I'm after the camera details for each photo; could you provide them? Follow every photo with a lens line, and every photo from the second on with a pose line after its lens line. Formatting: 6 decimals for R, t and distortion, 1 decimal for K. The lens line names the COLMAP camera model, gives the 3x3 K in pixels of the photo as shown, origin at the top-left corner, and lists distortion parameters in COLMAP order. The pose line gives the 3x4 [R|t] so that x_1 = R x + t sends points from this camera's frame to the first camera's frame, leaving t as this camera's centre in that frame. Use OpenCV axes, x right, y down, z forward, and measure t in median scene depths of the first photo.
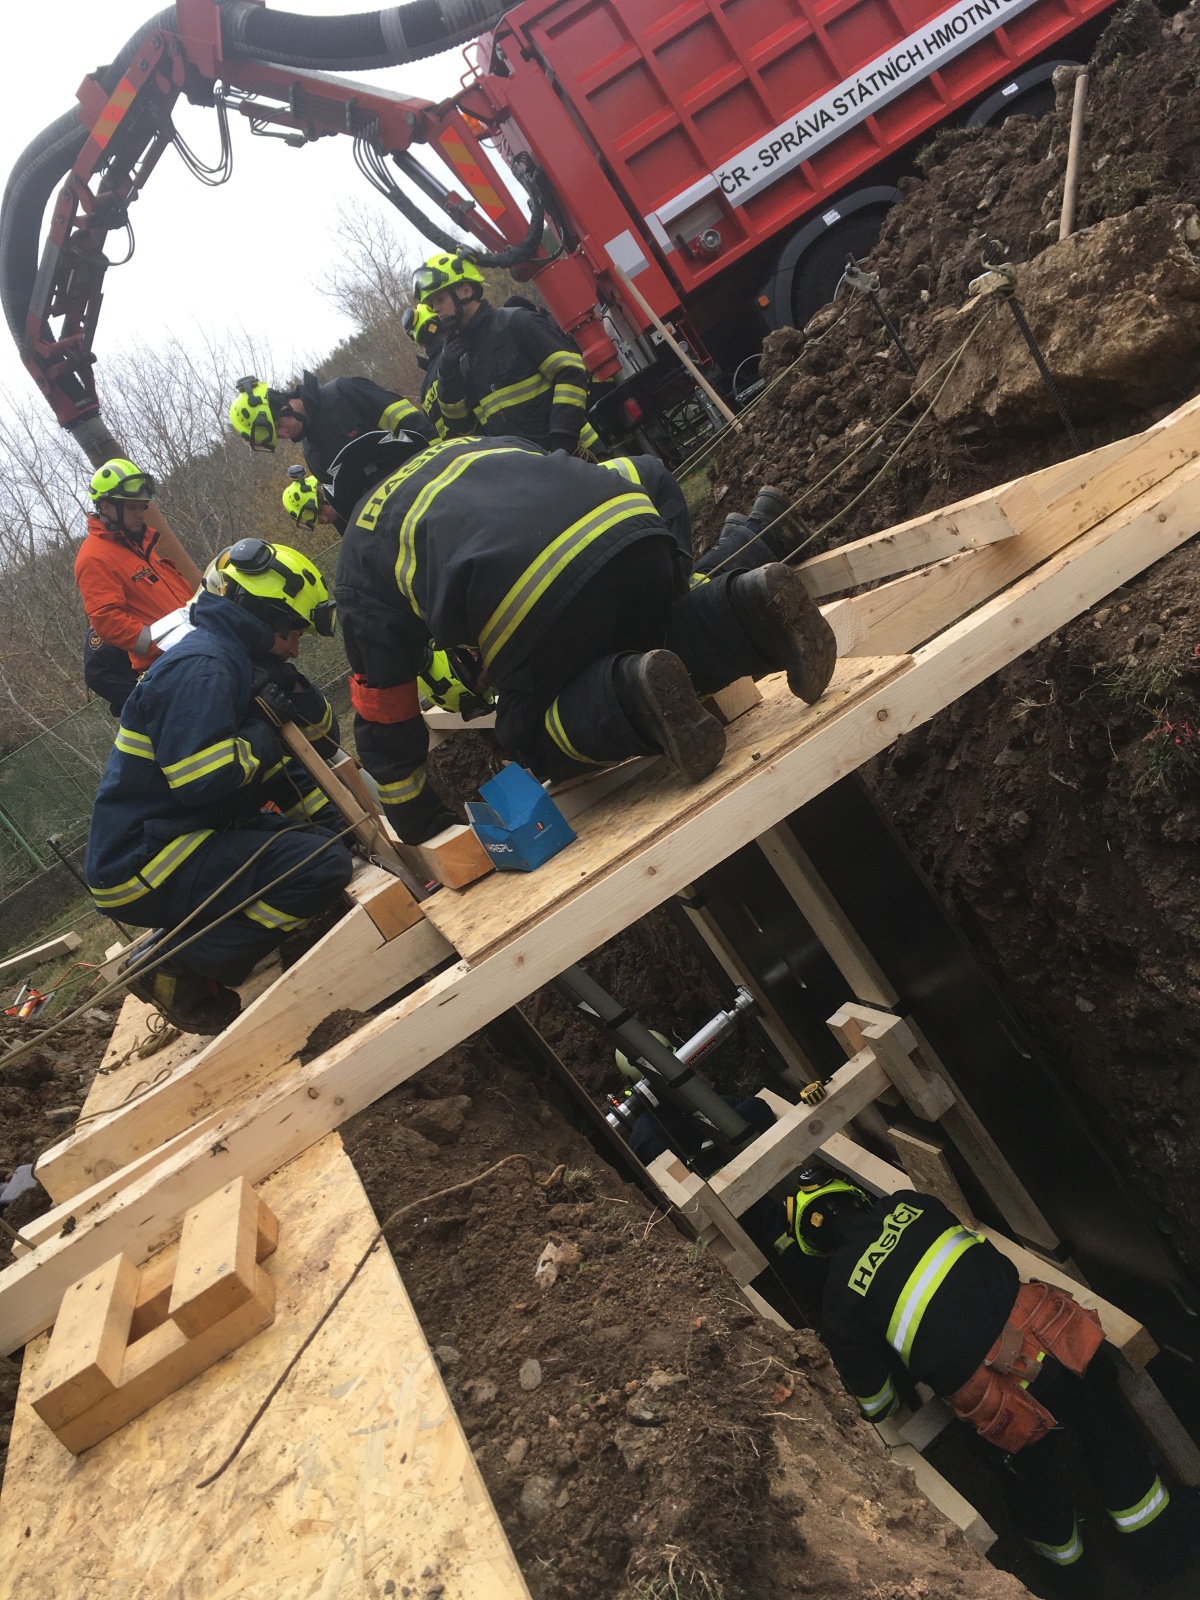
lens RADIAL K [[1356.9, 0, 600.0], [0, 1356.9, 800.0], [0, 0, 1]] dist [0.095242, -0.127868]
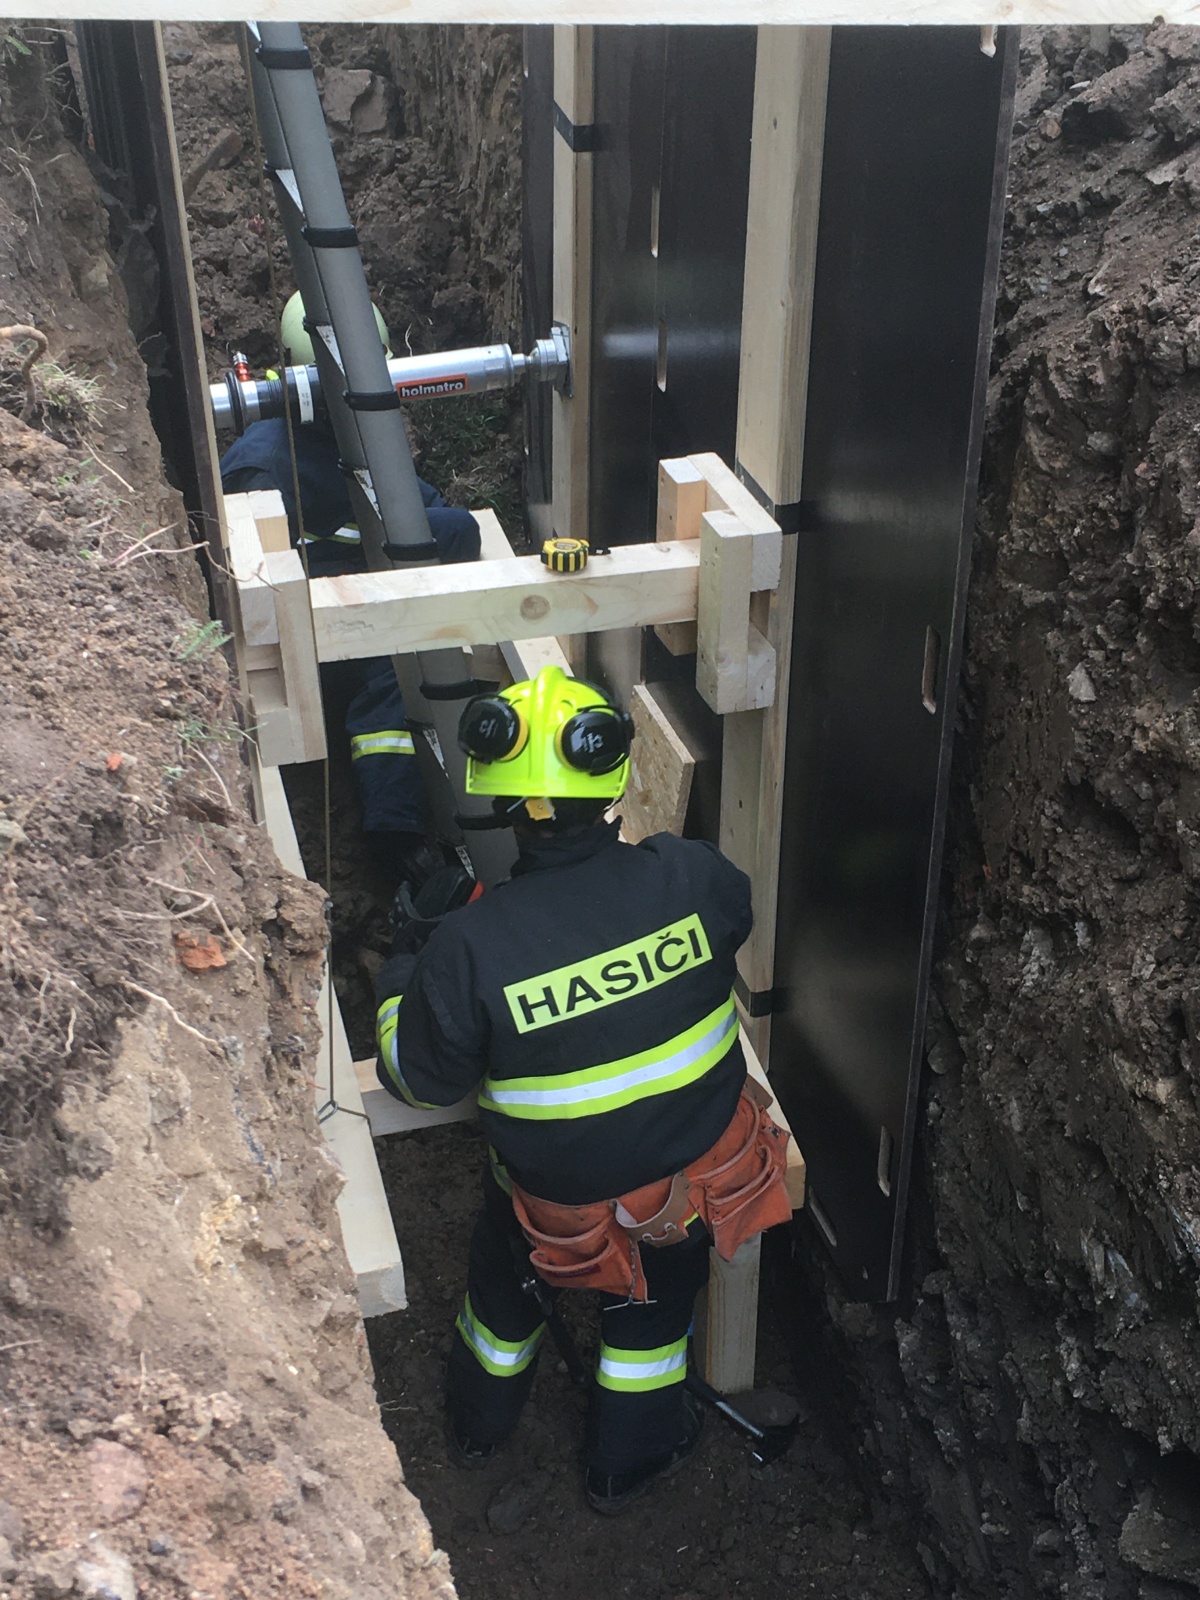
lens RADIAL K [[2359.3, 0, 600.0], [0, 2359.3, 800.0], [0, 0, 1]] dist [0.028570, 0.036622]
pose [[0.824264, 0.522592, 0.217913, 0.016399], [-0.565409, 0.780112, 0.267840, 0.035636], [-0.030025, -0.343981, 0.938496, 0.101045]]
